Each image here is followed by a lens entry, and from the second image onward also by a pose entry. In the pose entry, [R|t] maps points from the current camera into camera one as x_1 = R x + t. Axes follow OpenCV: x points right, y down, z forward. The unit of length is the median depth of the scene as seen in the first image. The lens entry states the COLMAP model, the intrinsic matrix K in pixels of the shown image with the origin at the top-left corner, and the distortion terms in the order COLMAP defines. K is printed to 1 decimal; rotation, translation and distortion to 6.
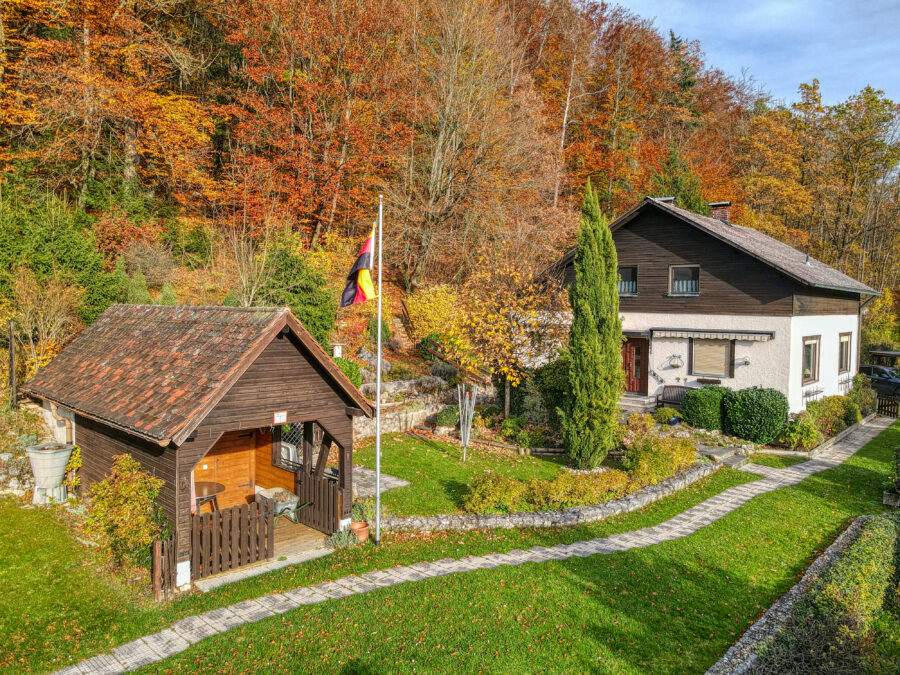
lens RADIAL K [[638.7, 0, 450.0], [0, 638.7, 337.5], [0, 0, 1]] dist [-0.003503, -0.001286]
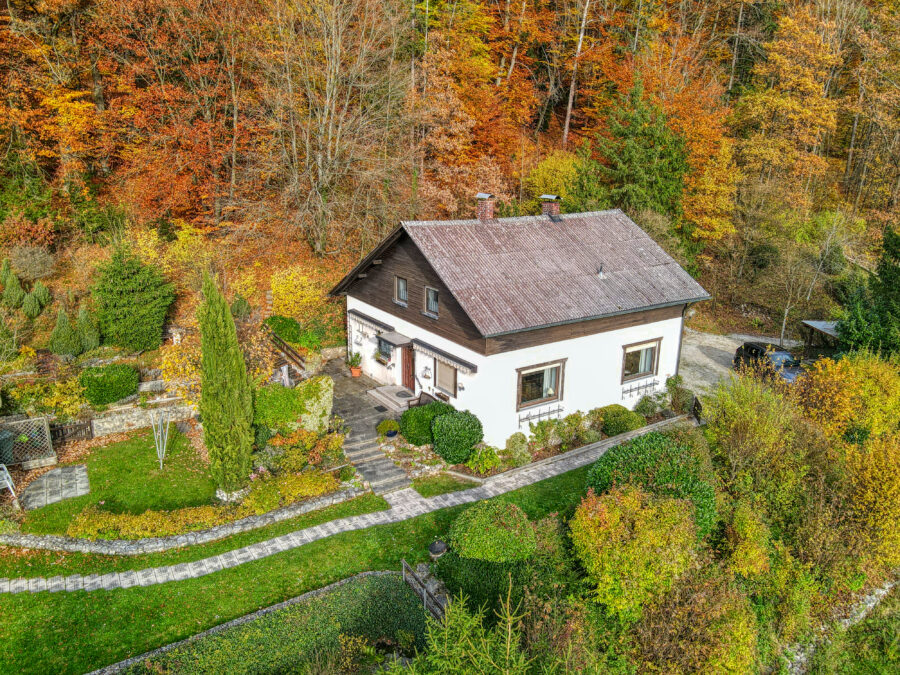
lens RADIAL K [[638.7, 0, 450.0], [0, 638.7, 337.5], [0, 0, 1]] dist [-0.003503, -0.001286]
pose [[0.972297, 0.068403, -0.223516, 0.664450], [-0.017121, 0.974495, 0.223753, -0.281755], [0.233121, -0.213728, 0.948670, -0.024070]]
